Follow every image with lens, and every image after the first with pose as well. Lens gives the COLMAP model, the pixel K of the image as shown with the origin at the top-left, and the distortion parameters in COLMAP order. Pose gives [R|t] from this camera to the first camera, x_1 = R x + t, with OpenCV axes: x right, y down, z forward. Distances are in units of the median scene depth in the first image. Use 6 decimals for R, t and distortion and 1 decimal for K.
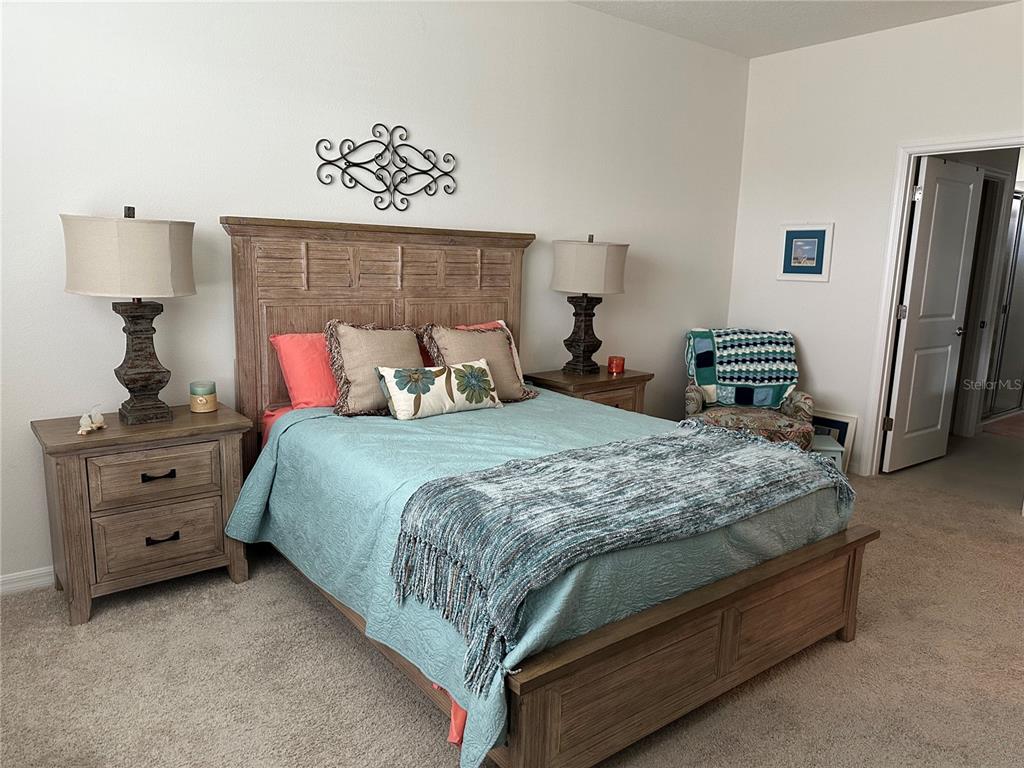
lens RADIAL K [[719.3, 0, 510.4], [0, 719.3, 389.3], [0, 0, 1]] dist [0.053170, -0.056577]
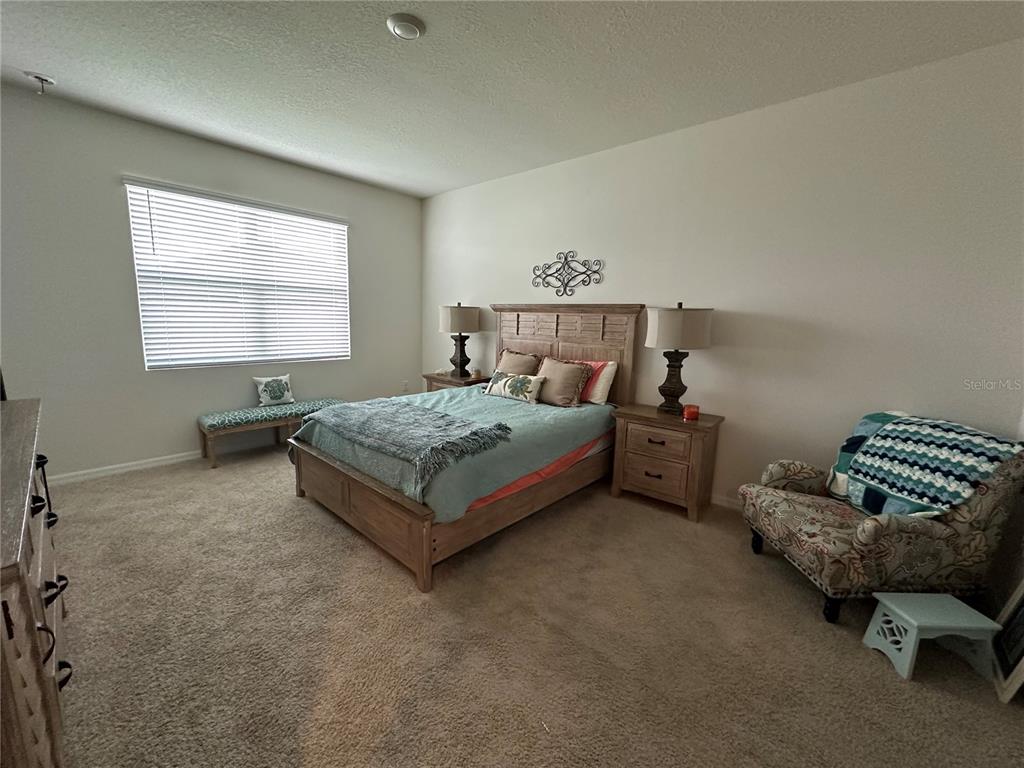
lens RADIAL K [[408.1, 0, 505.9], [0, 408.1, 380.0], [0, 0, 1]] dist [0.003629, 0.000246]
pose [[0.174468, 0.125277, -0.976661, 0.850456], [-0.206194, 0.974531, 0.088170, -0.094385], [0.962832, 0.185998, 0.195856, 0.668091]]
